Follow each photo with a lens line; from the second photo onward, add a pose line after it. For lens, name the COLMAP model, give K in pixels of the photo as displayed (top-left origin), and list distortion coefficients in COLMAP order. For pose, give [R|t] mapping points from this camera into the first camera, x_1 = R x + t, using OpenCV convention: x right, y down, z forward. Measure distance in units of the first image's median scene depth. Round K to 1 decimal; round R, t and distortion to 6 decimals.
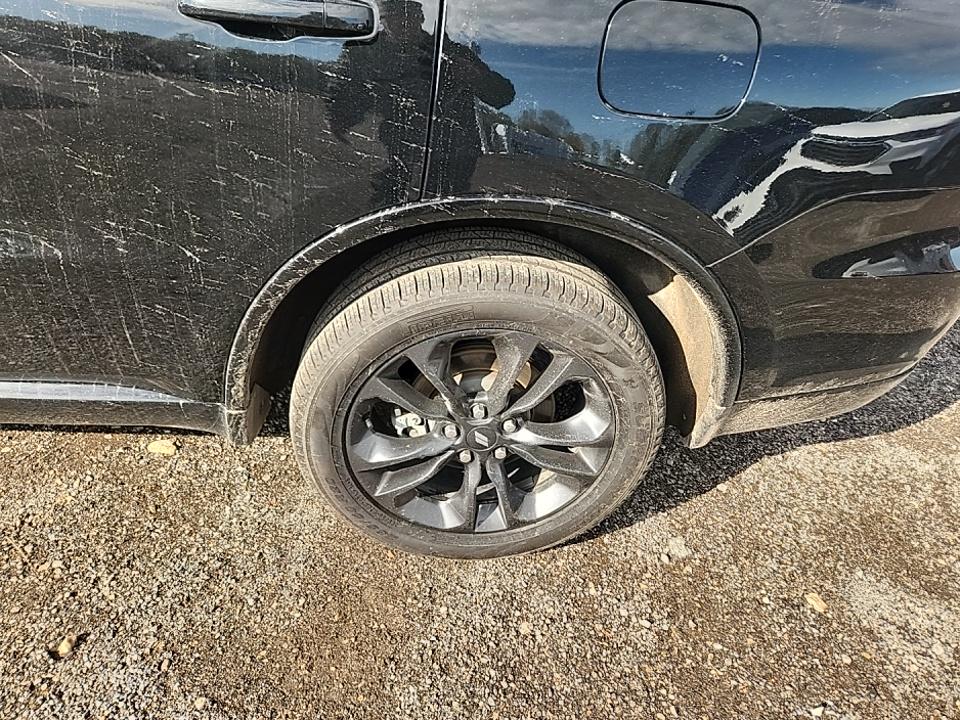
lens RADIAL K [[646.9, 0, 484.2], [0, 646.9, 351.6], [0, 0, 1]] dist [0.036449, -0.028426]
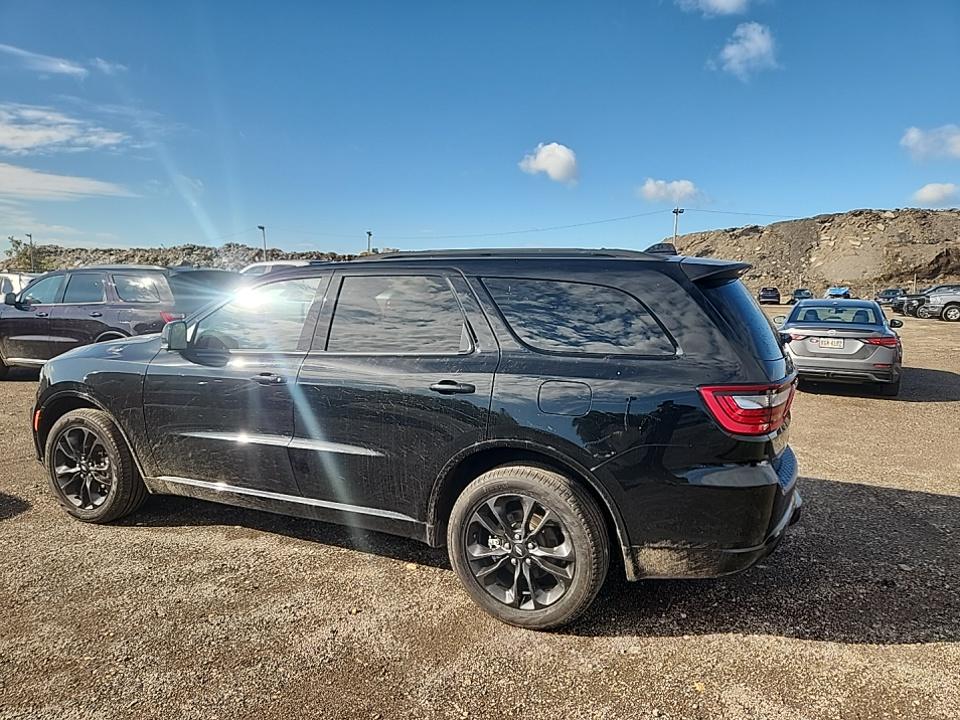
lens RADIAL K [[646.9, 0, 473.8], [0, 646.9, 359.3], [0, 0, 1]] dist [0.036449, -0.028426]
pose [[0.865744, -0.056910, -0.497240, 1.027100], [-0.203737, 0.867395, -0.454002, 0.616455], [0.457141, 0.494356, 0.739347, -1.093235]]
